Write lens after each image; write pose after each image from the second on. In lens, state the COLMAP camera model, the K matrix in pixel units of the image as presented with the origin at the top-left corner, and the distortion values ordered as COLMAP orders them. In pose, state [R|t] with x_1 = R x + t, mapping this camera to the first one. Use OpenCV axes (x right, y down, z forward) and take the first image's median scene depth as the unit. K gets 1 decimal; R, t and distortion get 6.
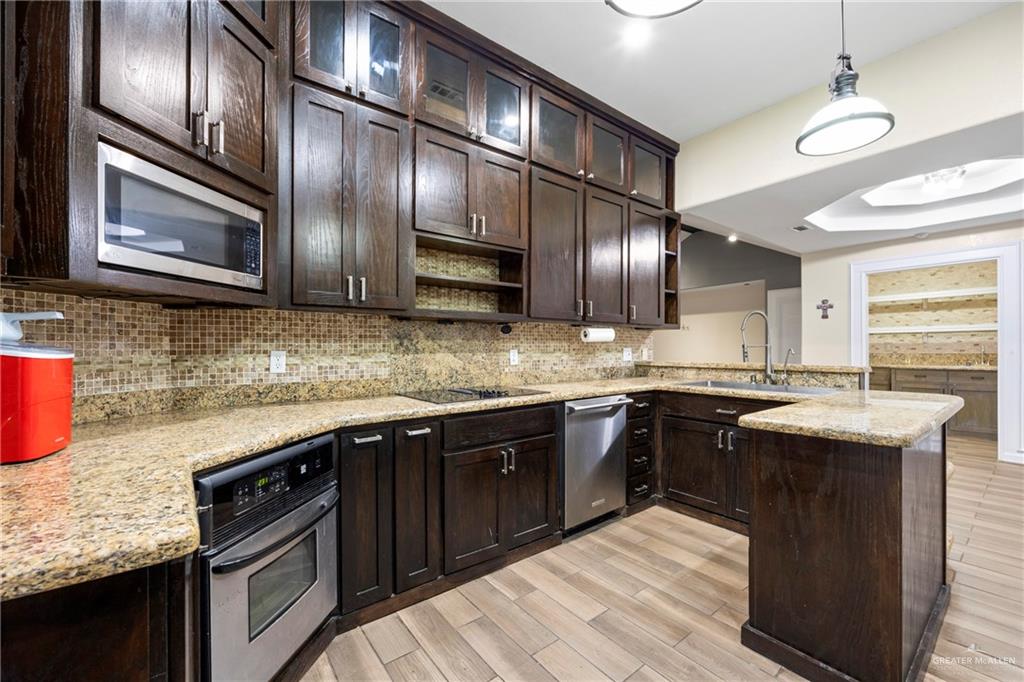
lens RADIAL K [[415.2, 0, 510.8], [0, 415.2, 344.9], [0, 0, 1]] dist [0.002409, 0.000029]
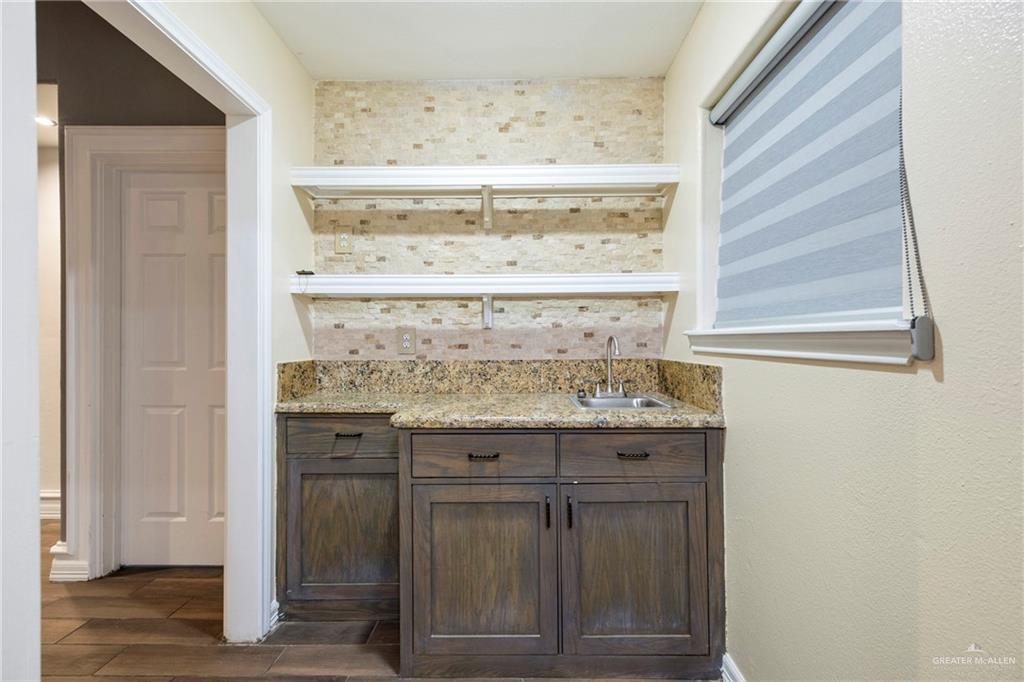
lens RADIAL K [[415.2, 0, 510.8], [0, 415.2, 344.9], [0, 0, 1]] dist [0.002409, 0.000029]
pose [[0.621995, -0.006386, 0.782995, 0.773933], [-0.006550, 0.999889, 0.013358, 0.003975], [-0.782994, -0.013438, 0.621885, 0.806985]]
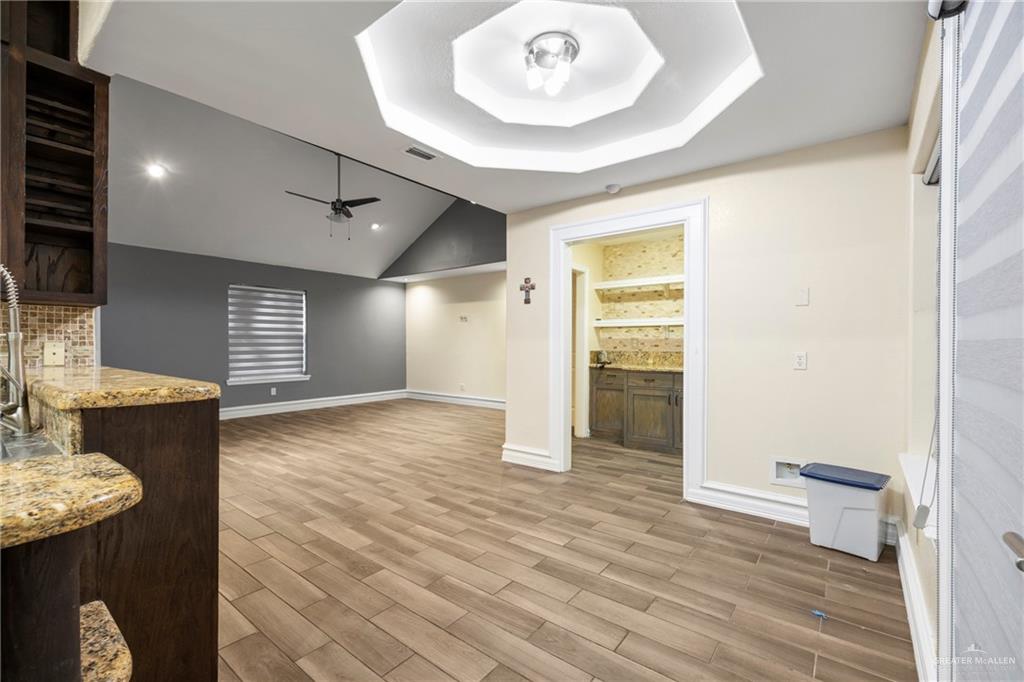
lens RADIAL K [[440.8, 0, 512.0], [0, 440.8, 341.0], [0, 0, 1]] dist [-0.000041, 0.000008]
pose [[0.971340, 0.007747, 0.237569, 0.514159], [-0.008253, 0.999965, 0.001137, 0.001577], [-0.237552, -0.003065, 0.971370, 0.239368]]
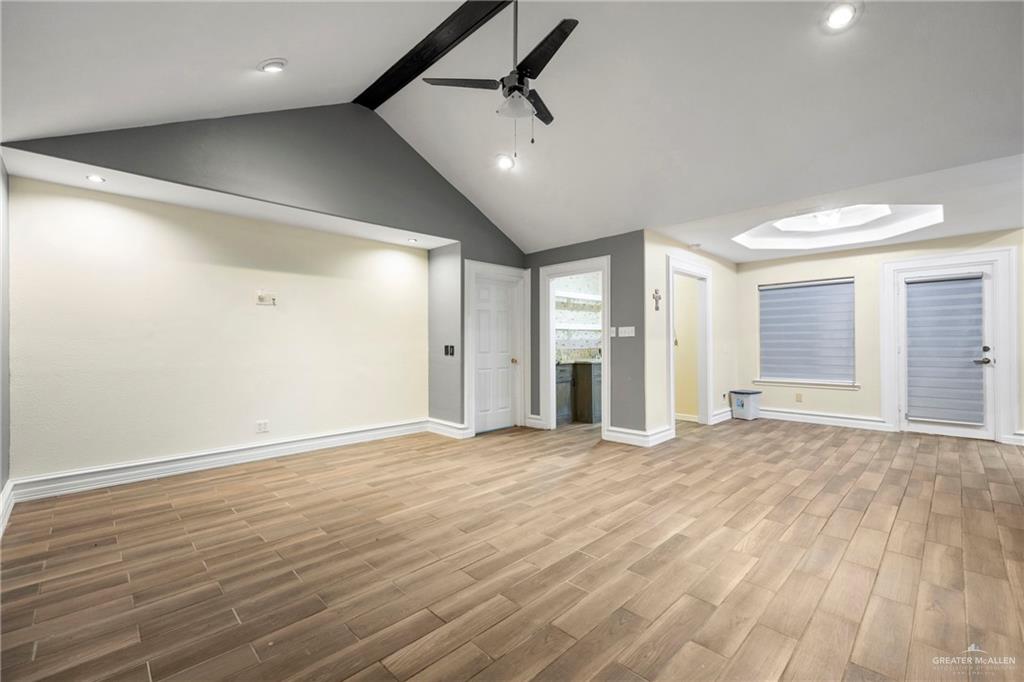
lens RADIAL K [[440.8, 0, 512.0], [0, 440.8, 341.0], [0, 0, 1]] dist [-0.000041, 0.000008]
pose [[-0.125235, 0.009130, 0.992085, -0.131893], [-0.001406, 0.999955, -0.009380, 0.010831], [-0.992126, -0.002570, -0.125216, 1.342366]]
